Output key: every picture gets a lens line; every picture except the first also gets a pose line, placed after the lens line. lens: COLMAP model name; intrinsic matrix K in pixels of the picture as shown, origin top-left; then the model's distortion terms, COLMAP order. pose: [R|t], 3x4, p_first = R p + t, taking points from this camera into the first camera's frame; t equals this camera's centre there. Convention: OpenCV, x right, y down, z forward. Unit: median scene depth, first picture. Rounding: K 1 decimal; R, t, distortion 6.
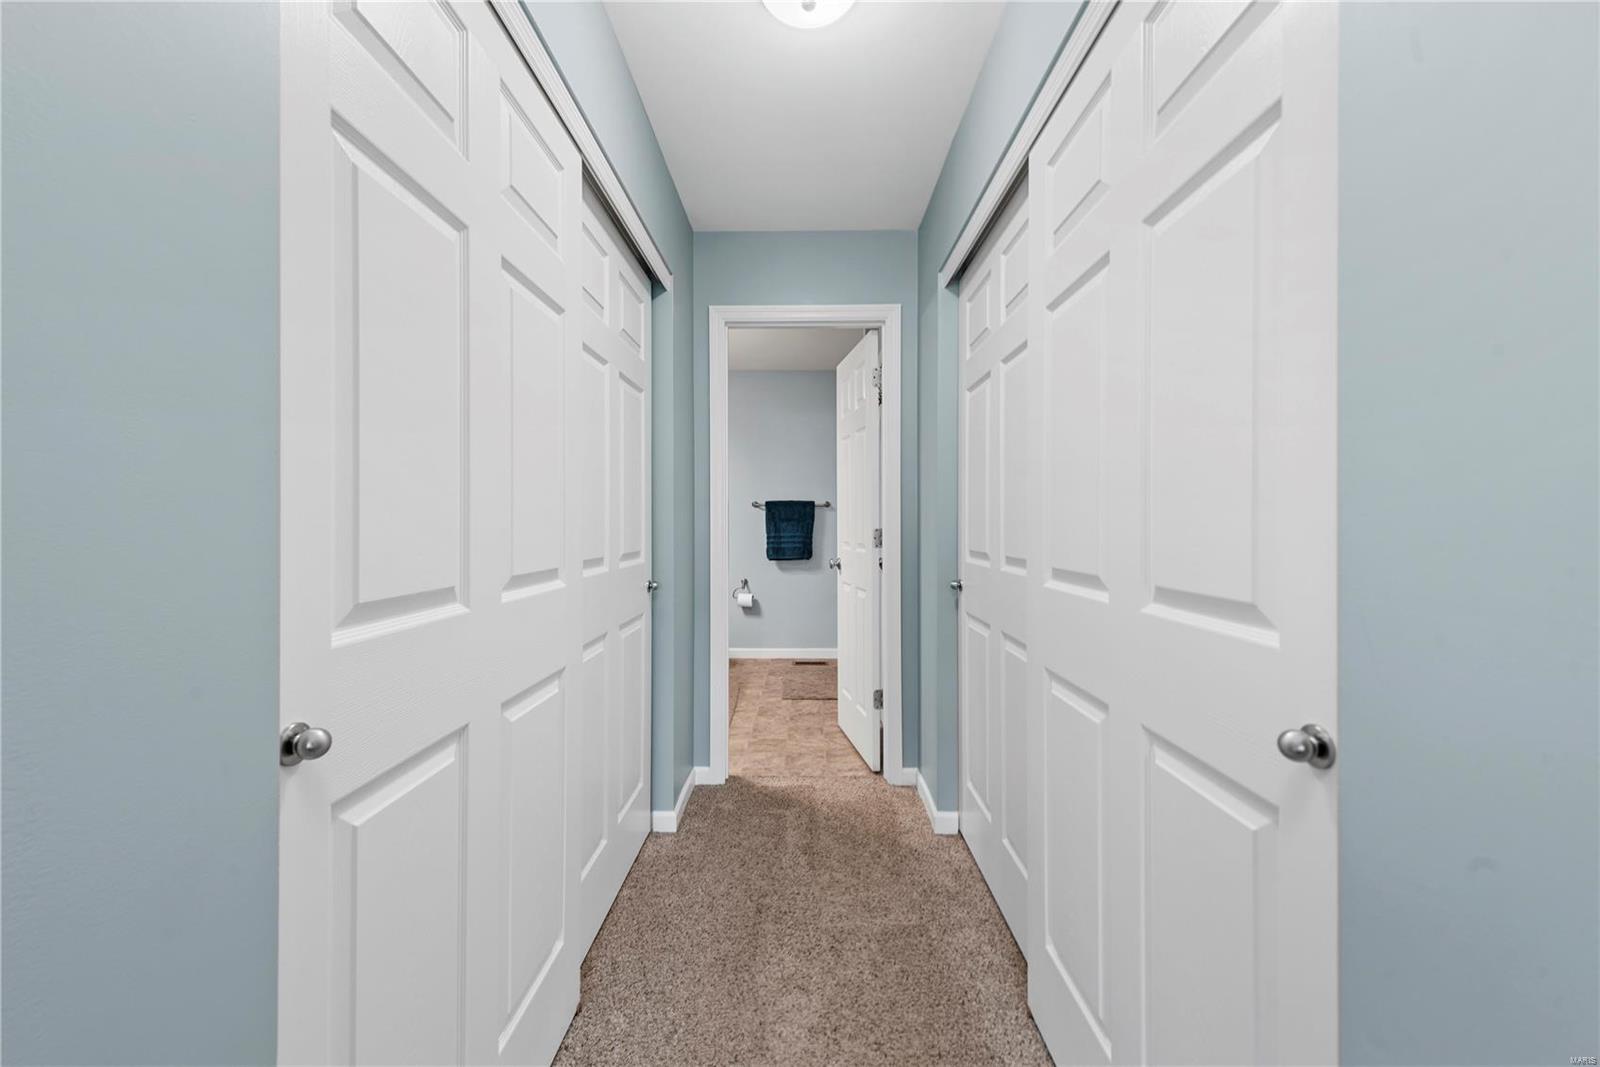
lens RADIAL K [[647.1, 0, 800.8], [0, 647.1, 526.6], [0, 0, 1]] dist [0.018362, -0.003074]
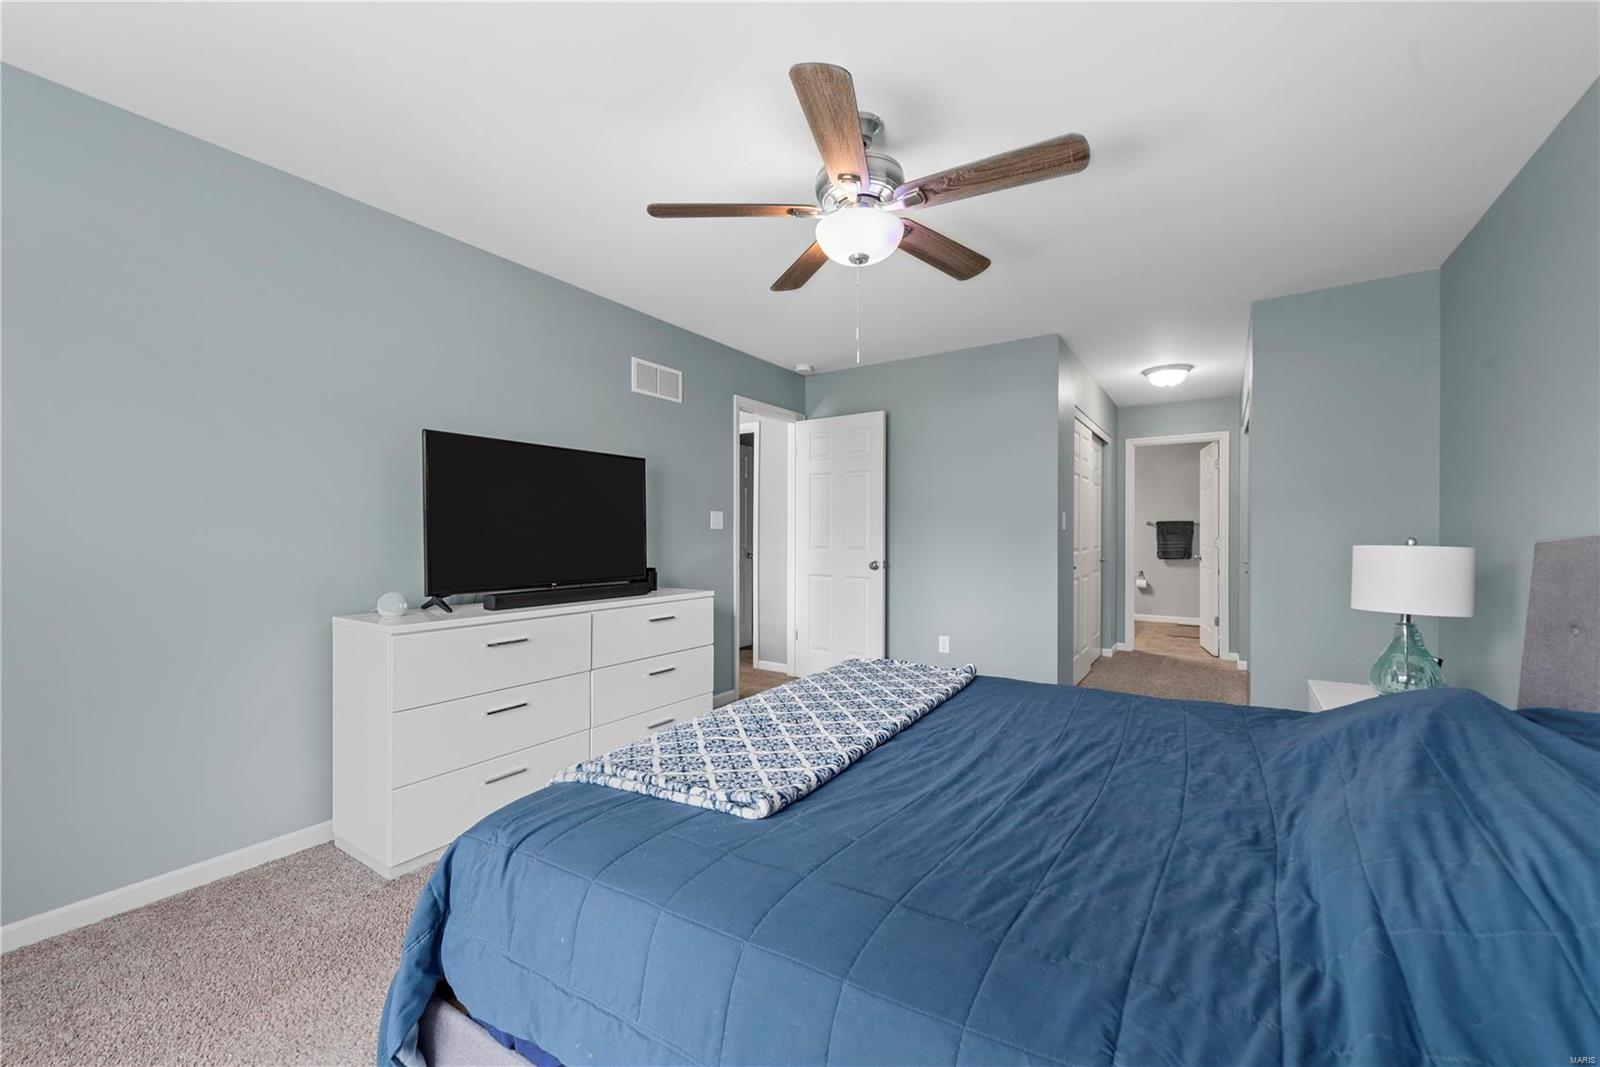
lens RADIAL K [[647.1, 0, 795.8], [0, 647.1, 534.9], [0, 0, 1]] dist [0.018362, -0.003074]
pose [[0.841895, 0.003214, -0.539632, 0.083148], [-0.006174, 0.999974, -0.003675, 0.006494], [0.539606, 0.006426, 0.841893, -1.093929]]
